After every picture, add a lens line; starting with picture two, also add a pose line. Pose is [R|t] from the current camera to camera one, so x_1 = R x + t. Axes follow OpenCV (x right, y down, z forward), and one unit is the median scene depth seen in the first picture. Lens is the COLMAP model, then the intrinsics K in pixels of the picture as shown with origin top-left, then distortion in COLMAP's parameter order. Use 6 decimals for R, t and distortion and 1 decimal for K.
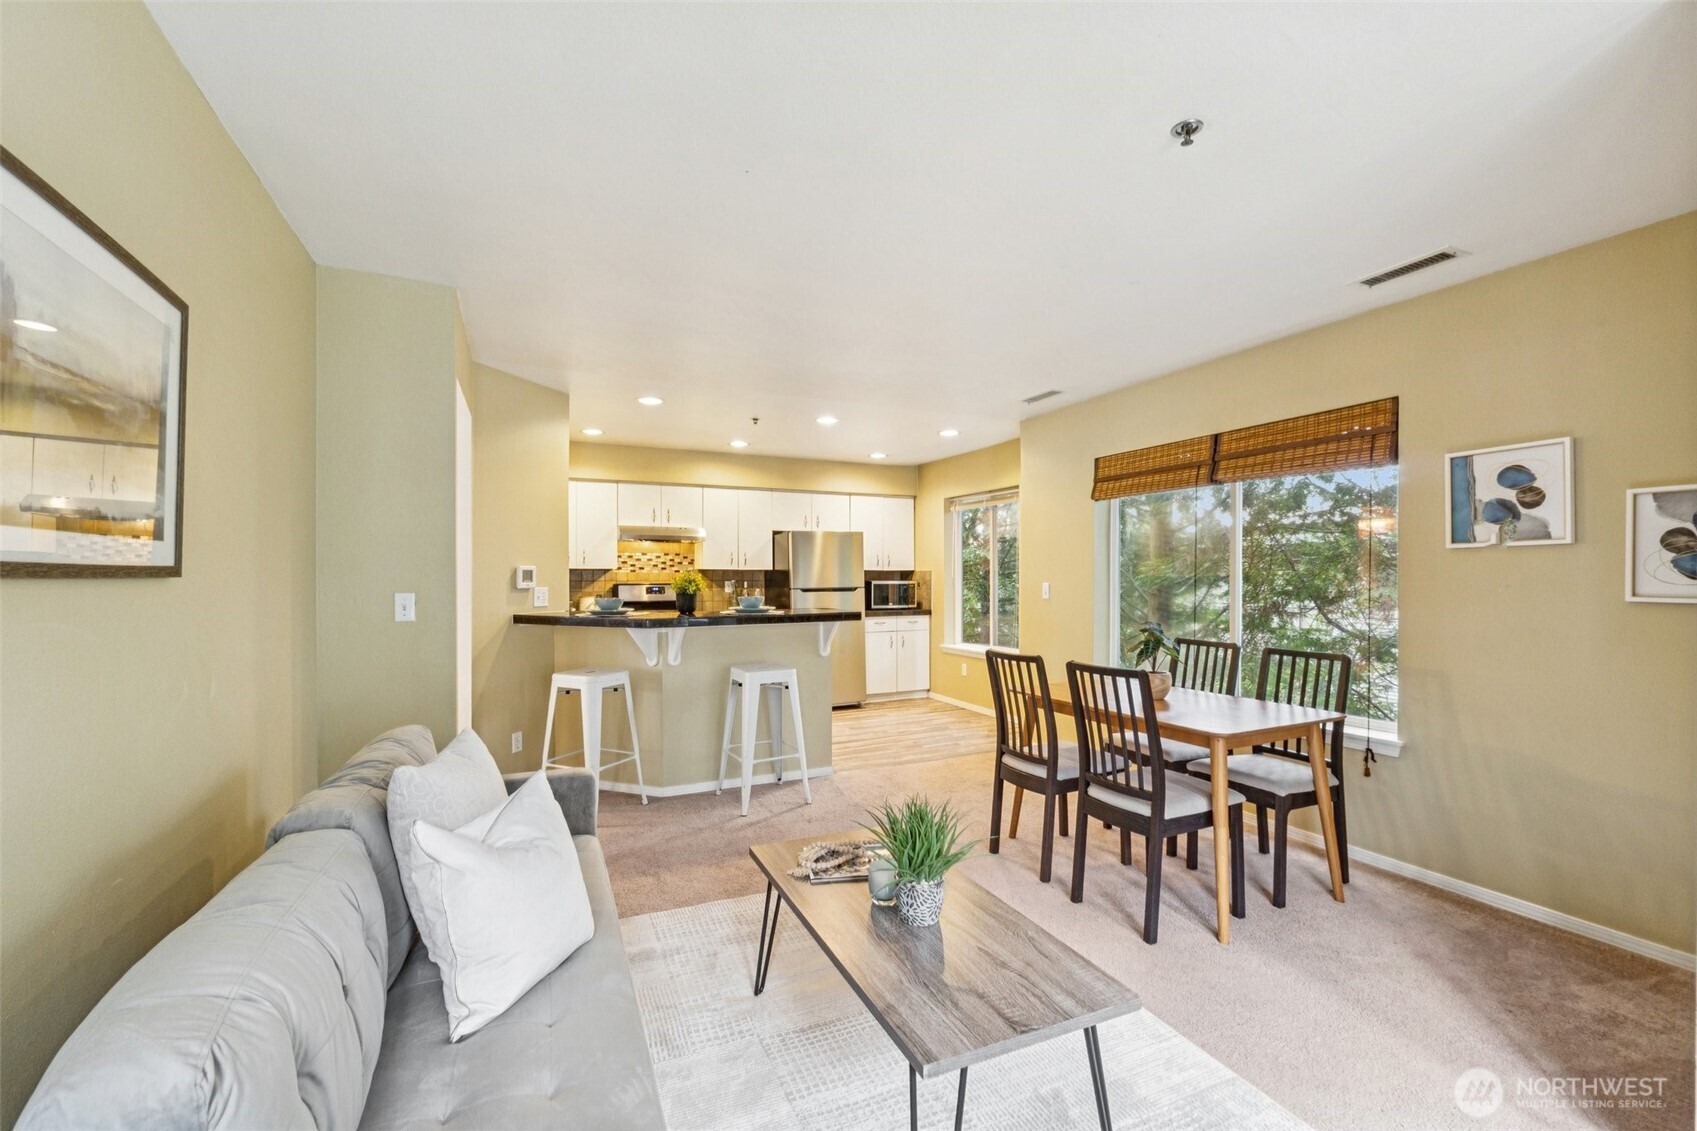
lens RADIAL K [[715.0, 0, 844.5], [0, 715.0, 581.8], [0, 0, 1]] dist [-0.000664, -0.000194]
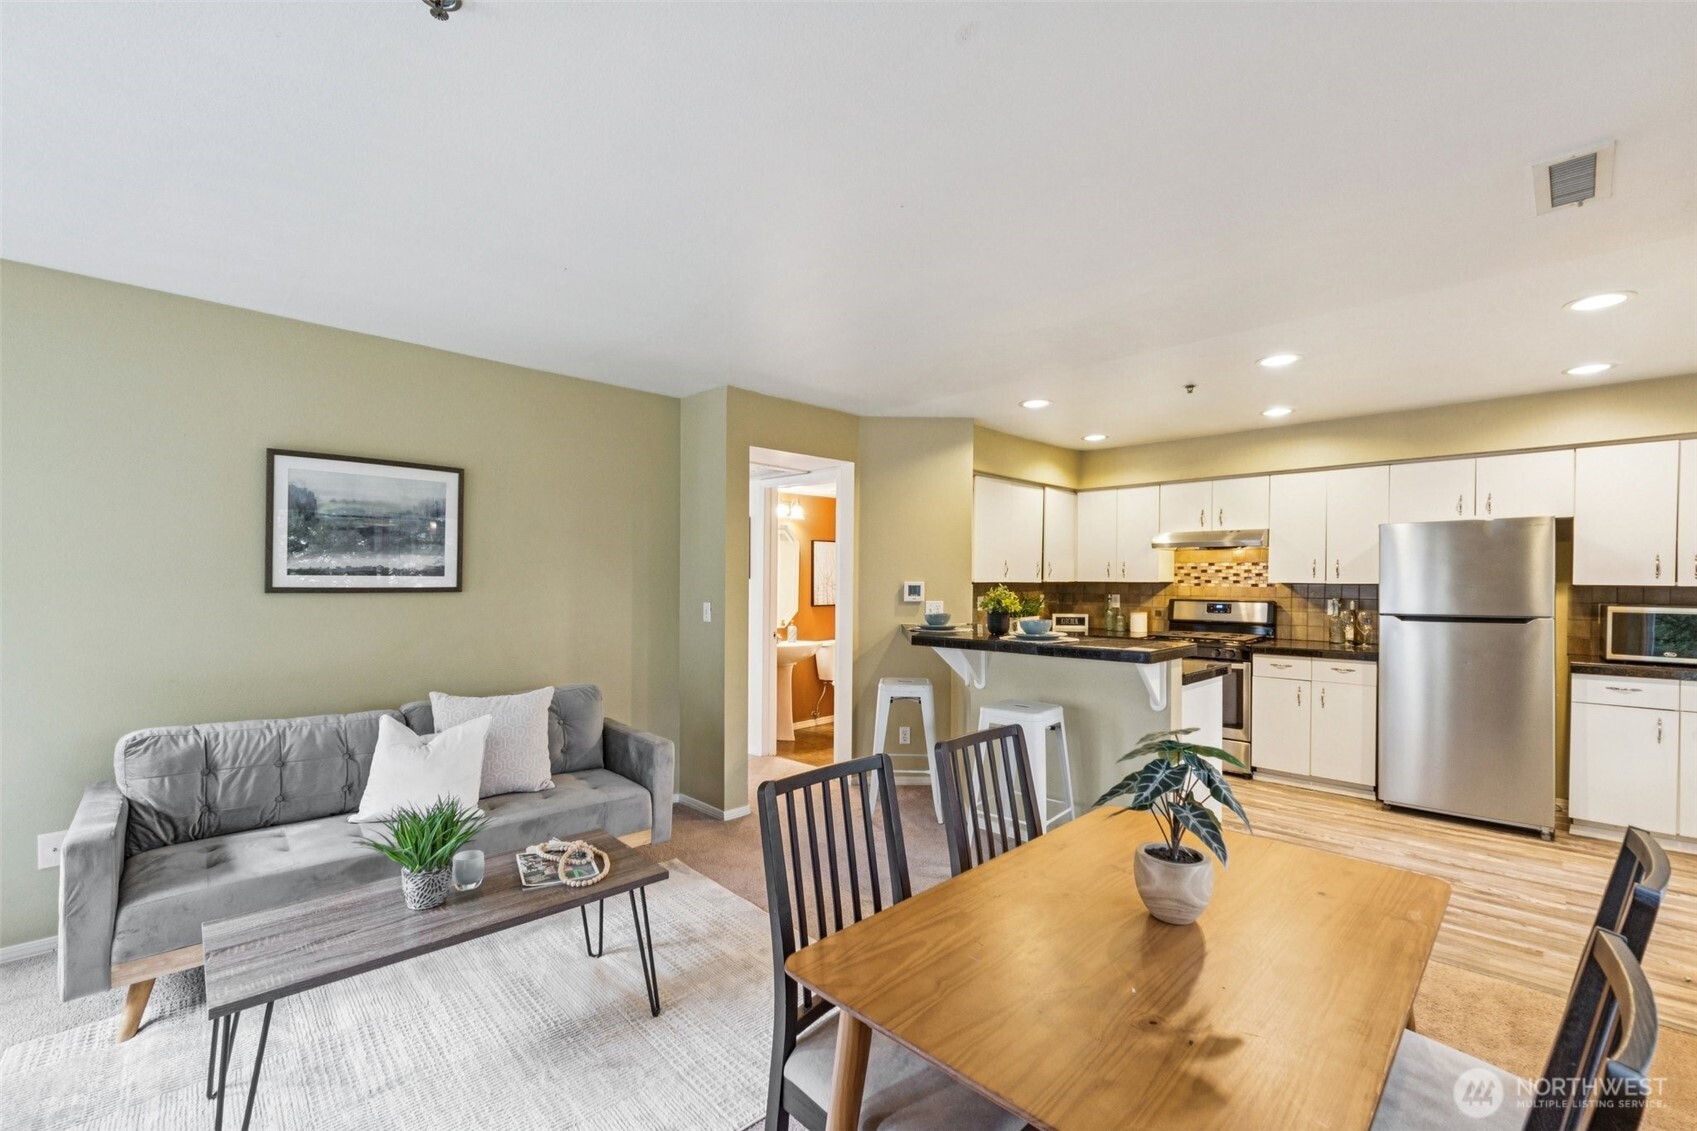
lens RADIAL K [[715.0, 0, 844.5], [0, 715.0, 581.8], [0, 0, 1]] dist [-0.000664, -0.000194]
pose [[0.340216, 0.003369, -0.940341, 0.360542], [-0.012816, 0.999917, -0.001055, -0.012120], [0.940260, 0.012410, 0.340231, 0.317319]]
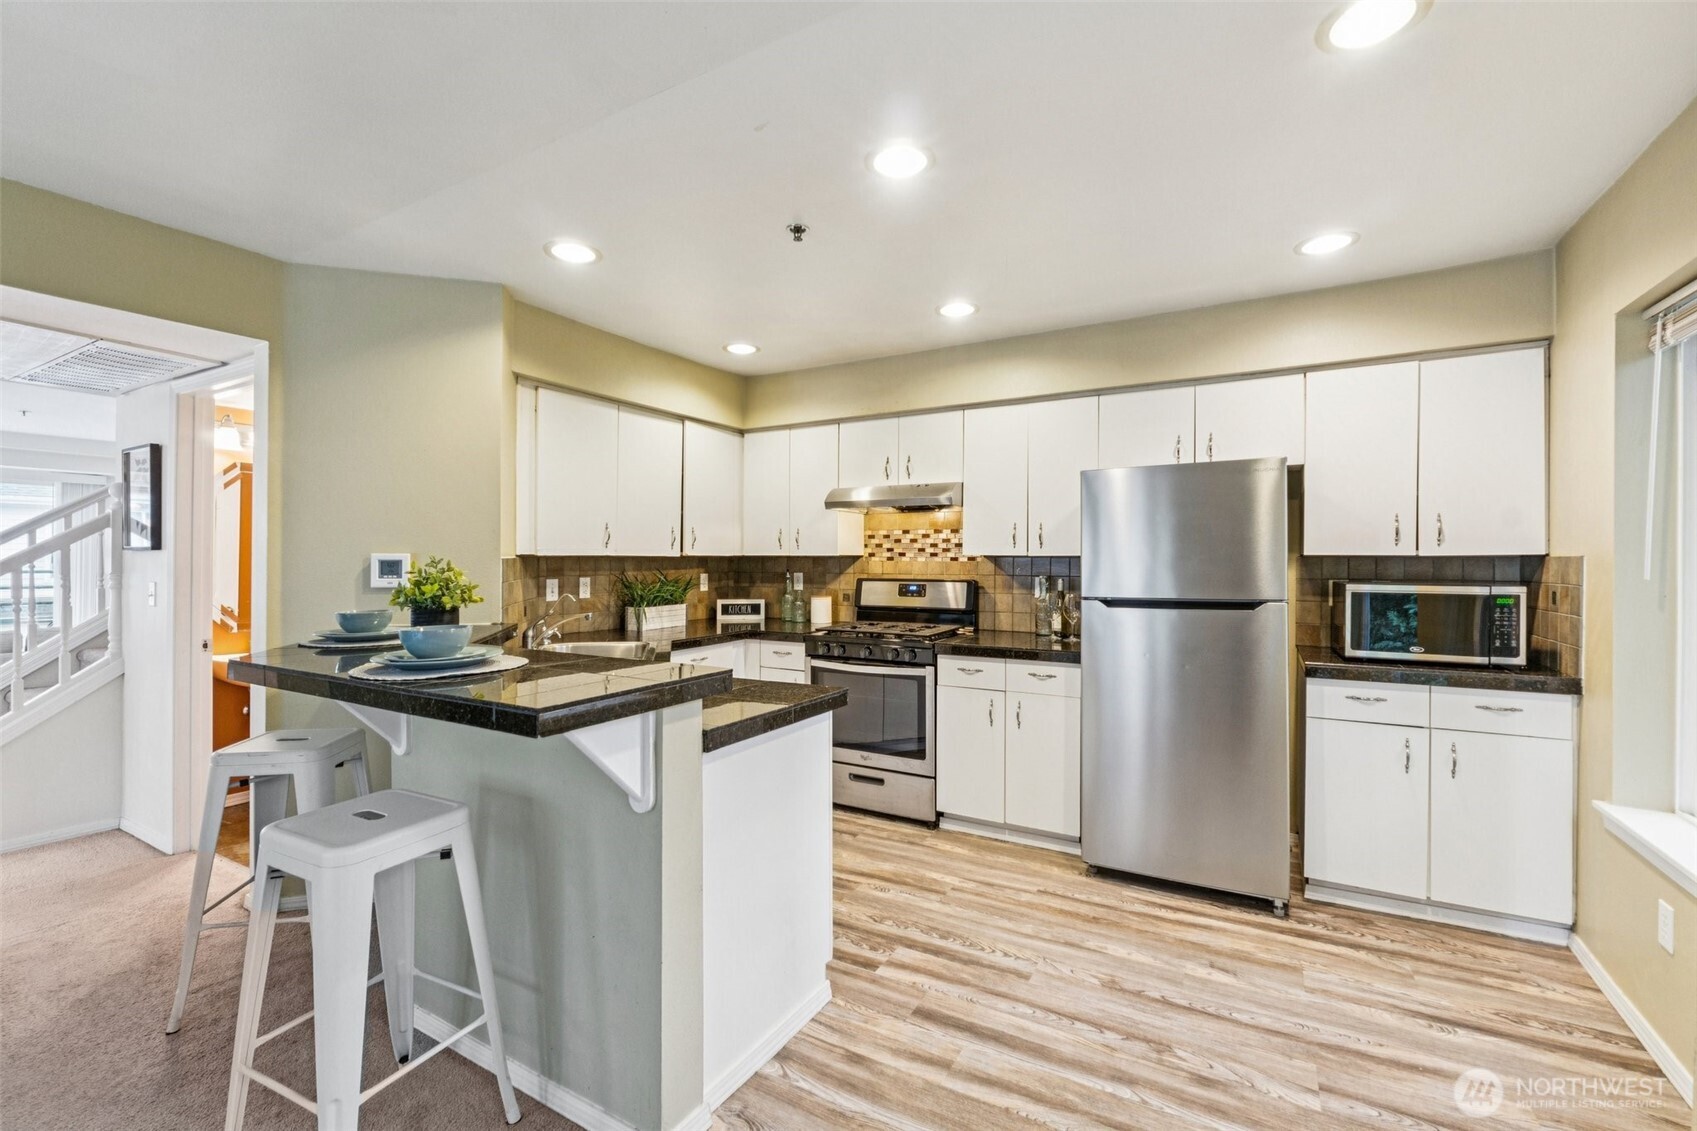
lens RADIAL K [[726.3, 0, 847.2], [0, 726.3, 559.2], [0, 0, 1]] dist [-0.000847, -0.000316]
pose [[0.574795, 0.000132, -0.818297, 0.214708], [-0.008575, 0.999946, -0.005862, -0.010552], [0.818253, 0.010386, 0.574765, 0.595373]]
